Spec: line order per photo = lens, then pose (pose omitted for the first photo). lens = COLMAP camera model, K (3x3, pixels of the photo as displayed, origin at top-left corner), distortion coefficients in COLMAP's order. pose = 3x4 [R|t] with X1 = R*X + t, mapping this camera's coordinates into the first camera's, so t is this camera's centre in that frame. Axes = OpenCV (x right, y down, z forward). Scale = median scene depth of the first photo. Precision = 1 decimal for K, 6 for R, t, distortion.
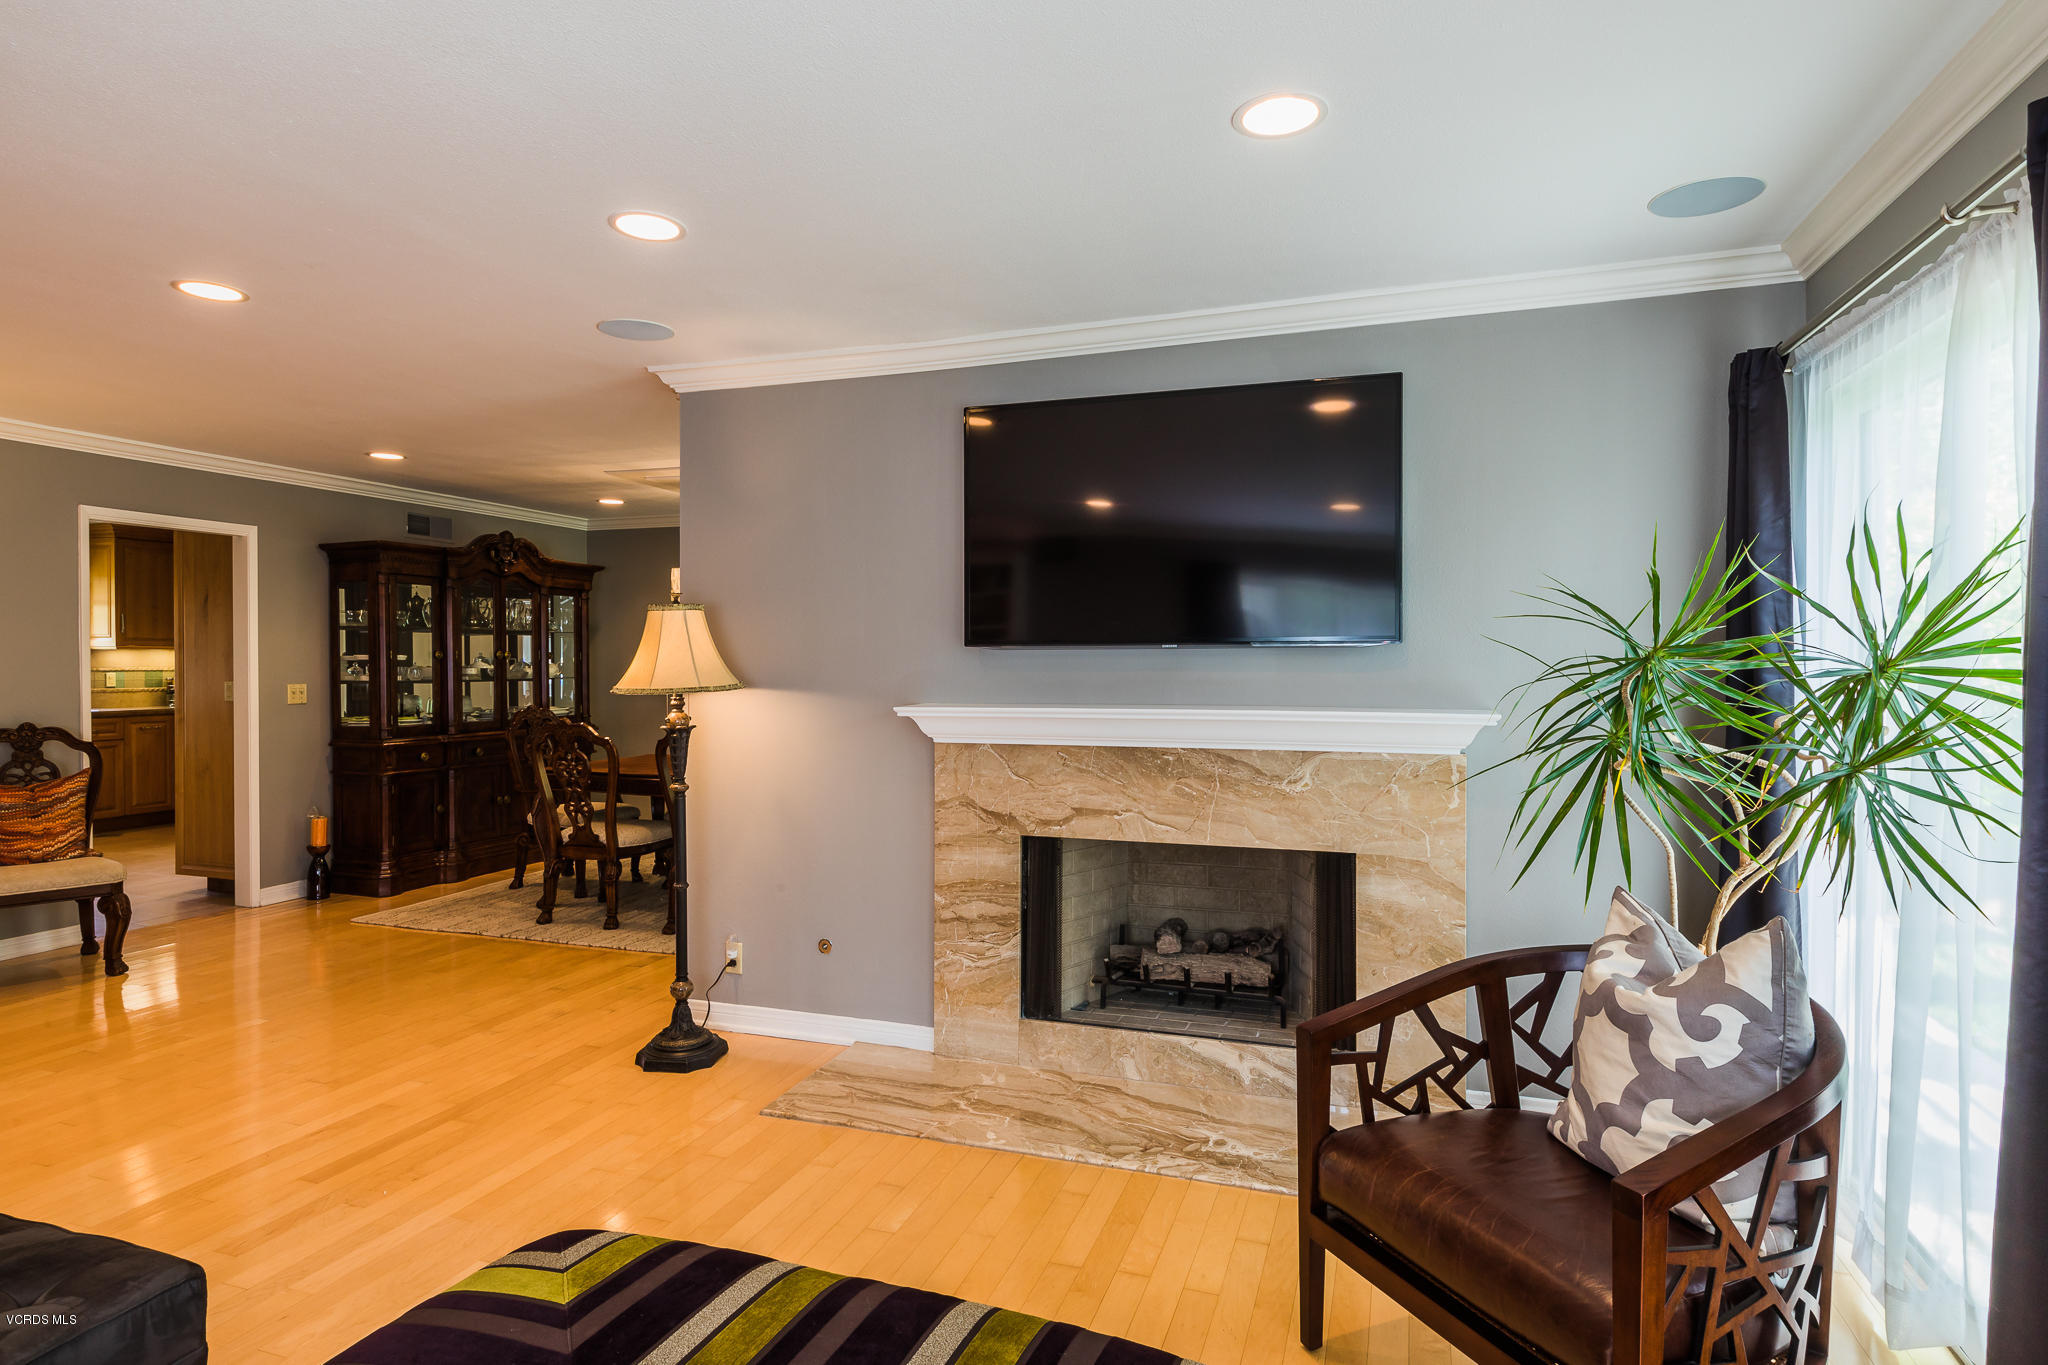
lens RADIAL K [[1112.7, 0, 1031.7], [0, 1112.7, 668.6], [0, 0, 1]] dist [0.002519, 0.000424]
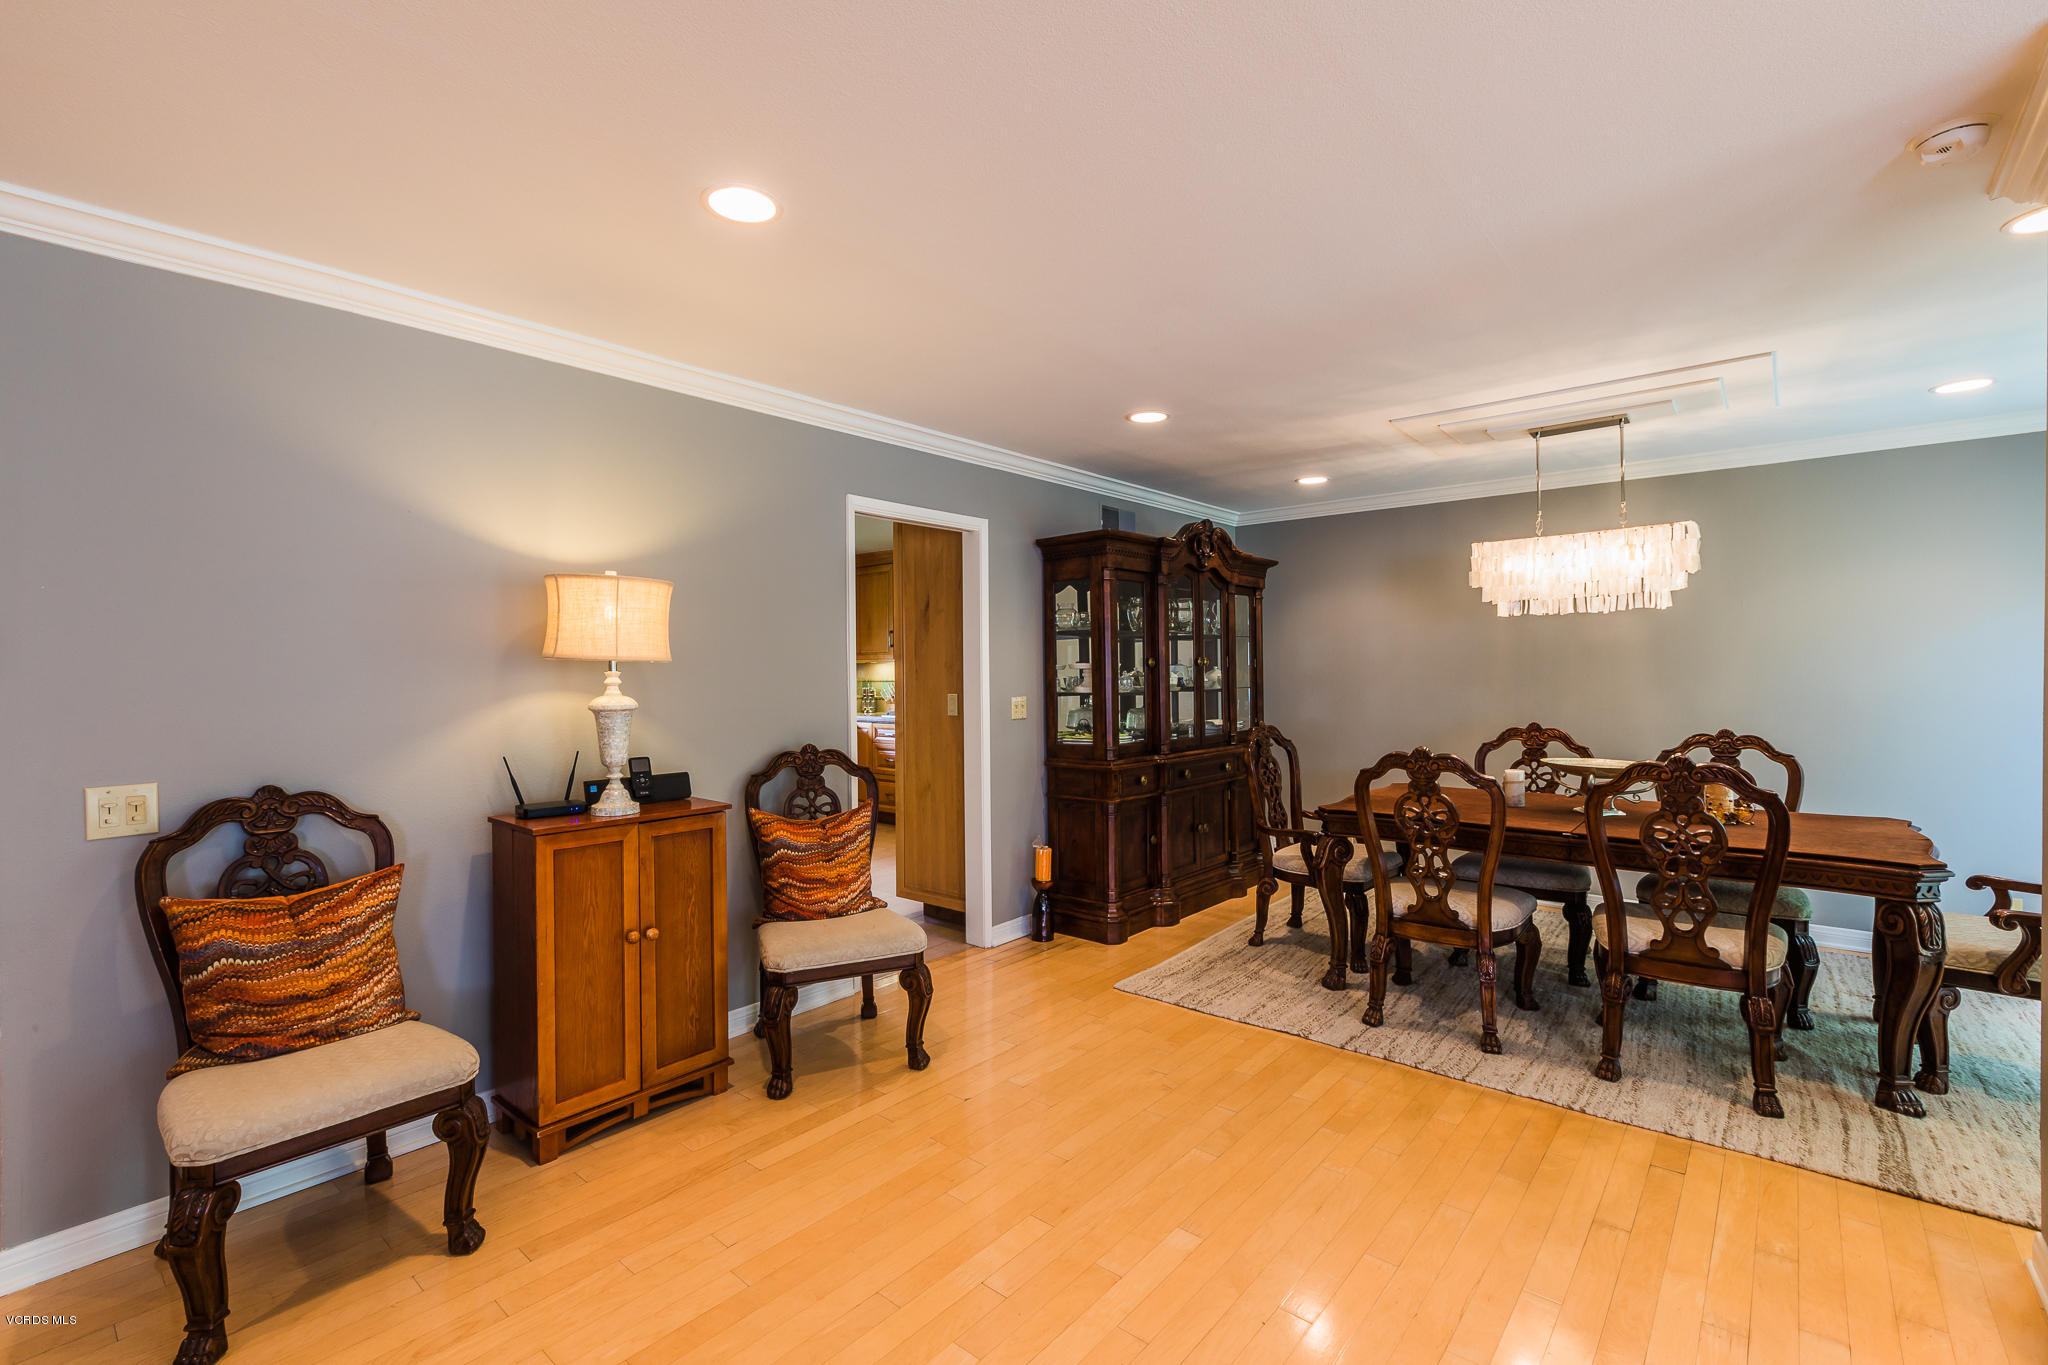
lens RADIAL K [[910.9, 0, 1026.6], [0, 910.9, 673.8], [0, 0, 1]] dist [-0.002883, 0.000424]
pose [[0.932490, -0.007973, -0.361107, -0.628461], [0.007354, 0.999968, -0.003089, -0.003183], [0.361120, 0.000225, 0.932519, 0.518917]]
